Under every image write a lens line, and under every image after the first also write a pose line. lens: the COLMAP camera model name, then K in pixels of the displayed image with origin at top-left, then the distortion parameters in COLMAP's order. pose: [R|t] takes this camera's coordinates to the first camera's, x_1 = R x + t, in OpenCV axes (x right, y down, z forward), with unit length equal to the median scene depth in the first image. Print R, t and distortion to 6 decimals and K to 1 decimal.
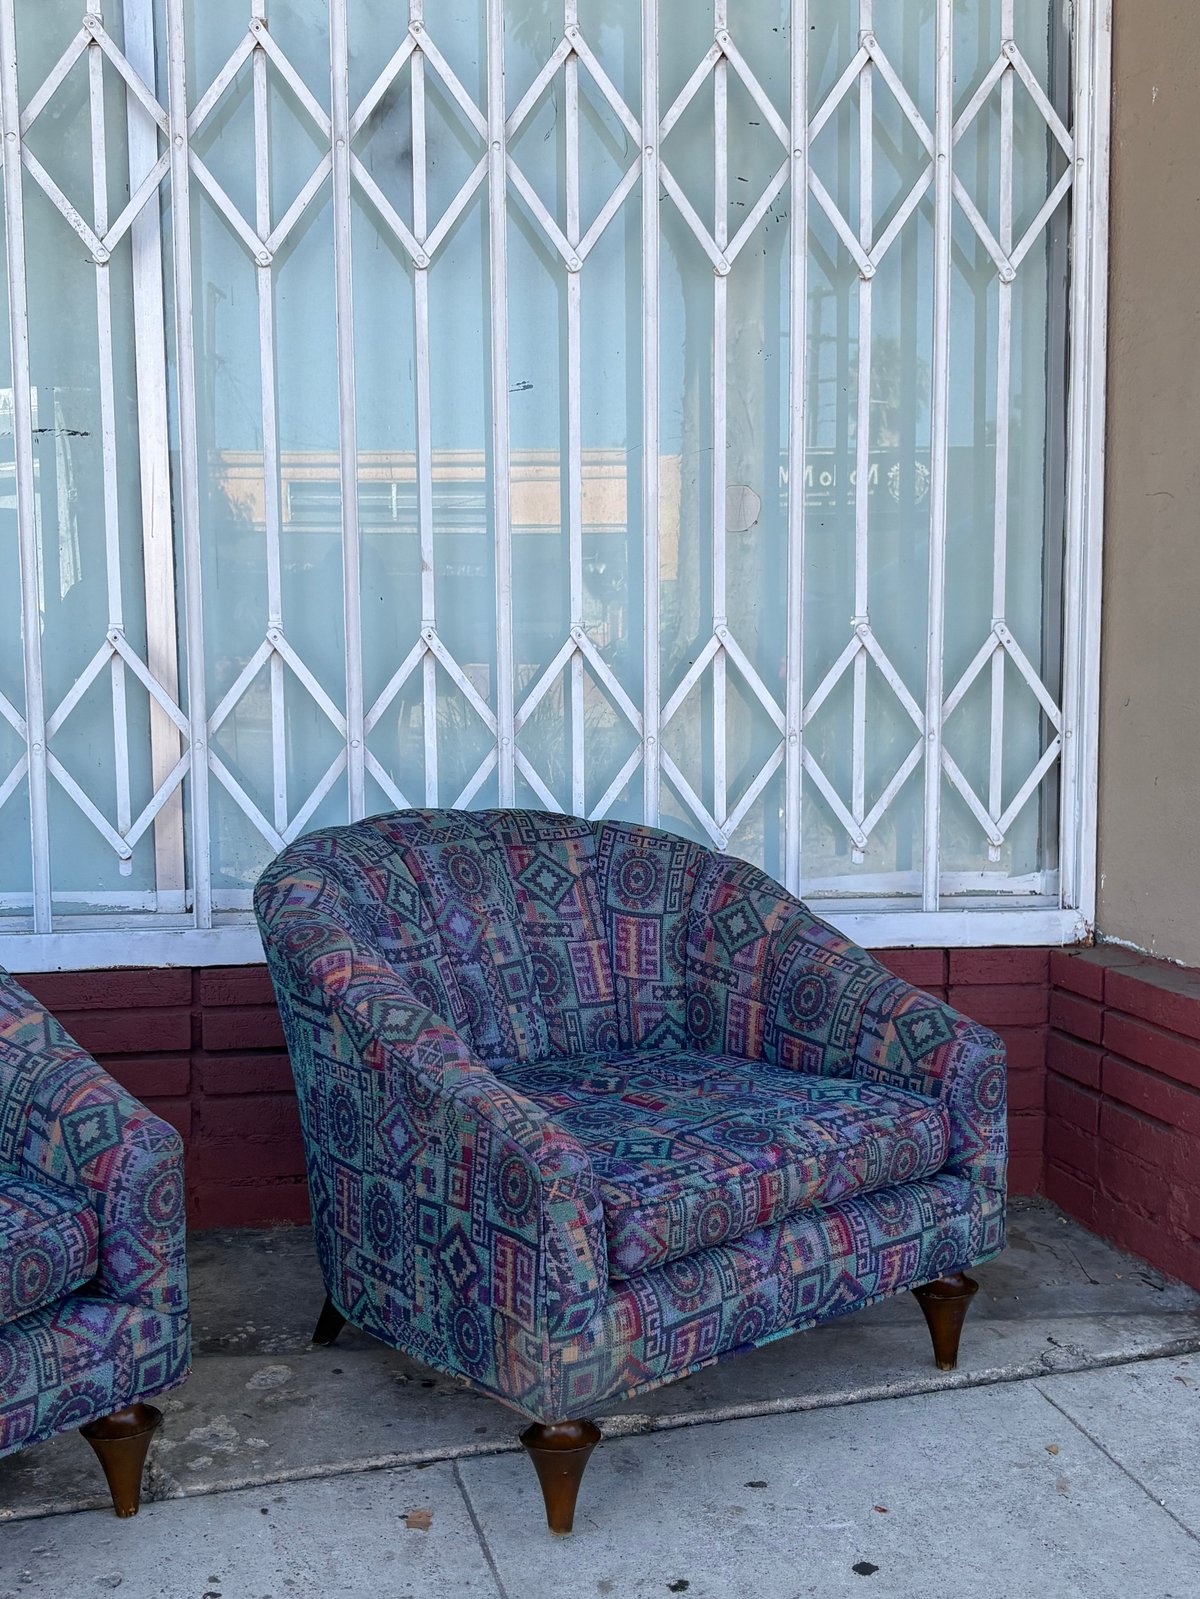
lens RADIAL K [[1909.2, 0, 601.8], [0, 1909.2, 817.8], [0, 0, 1]] dist [0.023527, 0.000000]
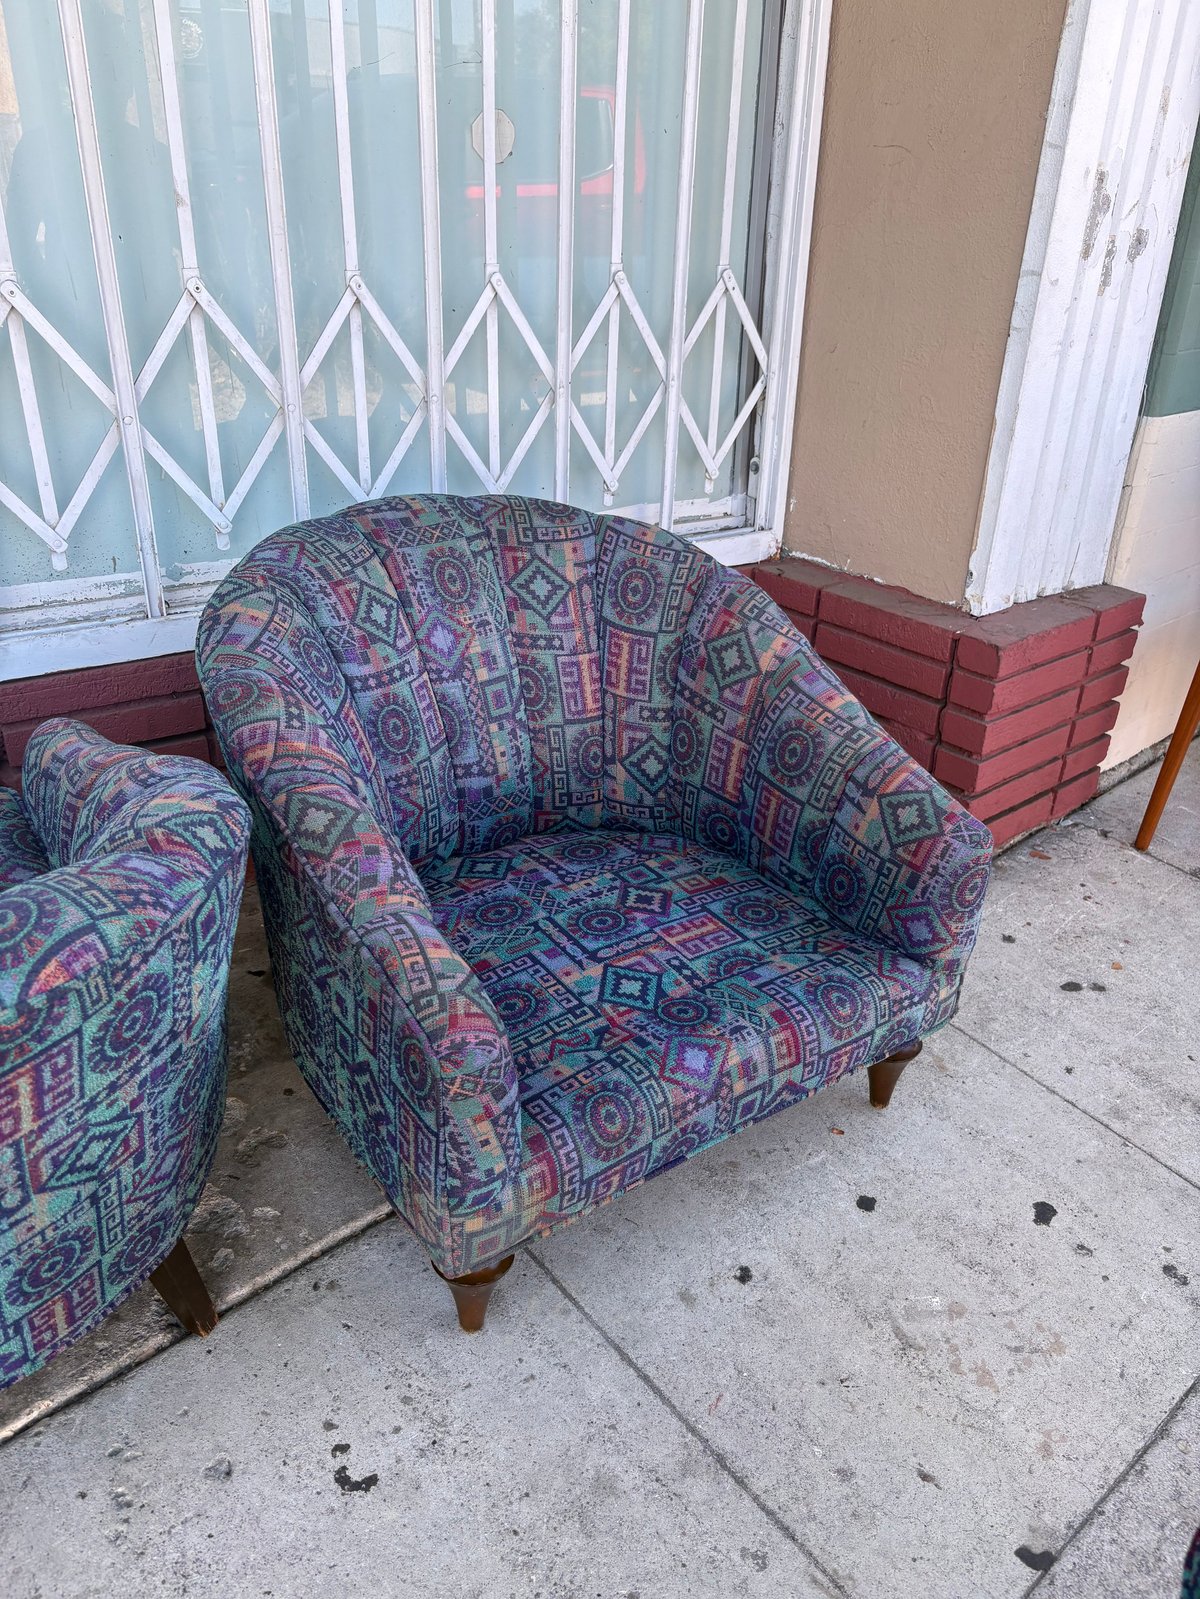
lens RADIAL K [[1215.5, 0, 610.8], [0, 1215.5, 803.0], [0, 0, 1]] dist [0.032471, -0.035224]
pose [[0.904229, -0.168292, 0.392490, -0.186901], [0.011195, 0.928101, 0.372160, -0.086177], [-0.426902, -0.332124, 0.841100, 0.372146]]
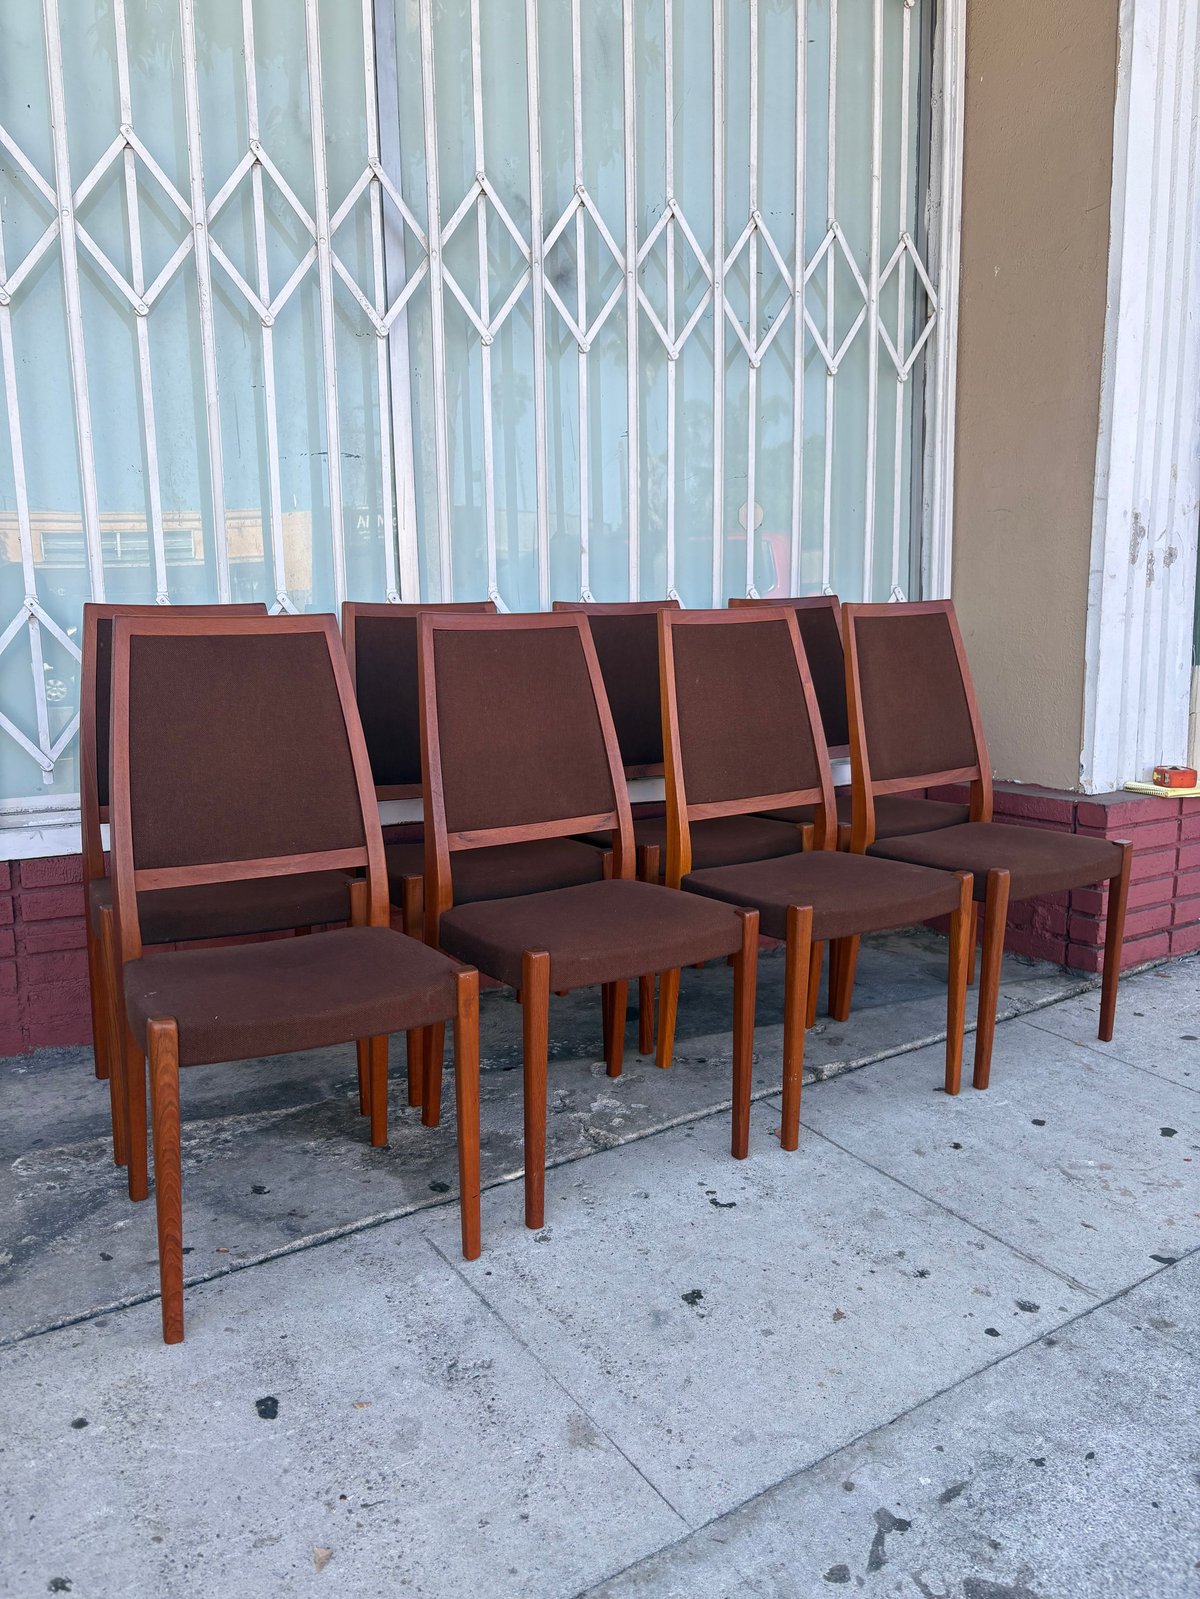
lens RADIAL K [[1215.5, 0, 602.6], [0, 1215.5, 803.9], [0, 0, 1]] dist [0.032471, -0.035224]
pose [[0.950617, -0.056541, 0.305171, -0.402943], [0.042131, 0.997673, 0.053605, 0.020332], [-0.307492, -0.038100, 0.950788, 0.058985]]
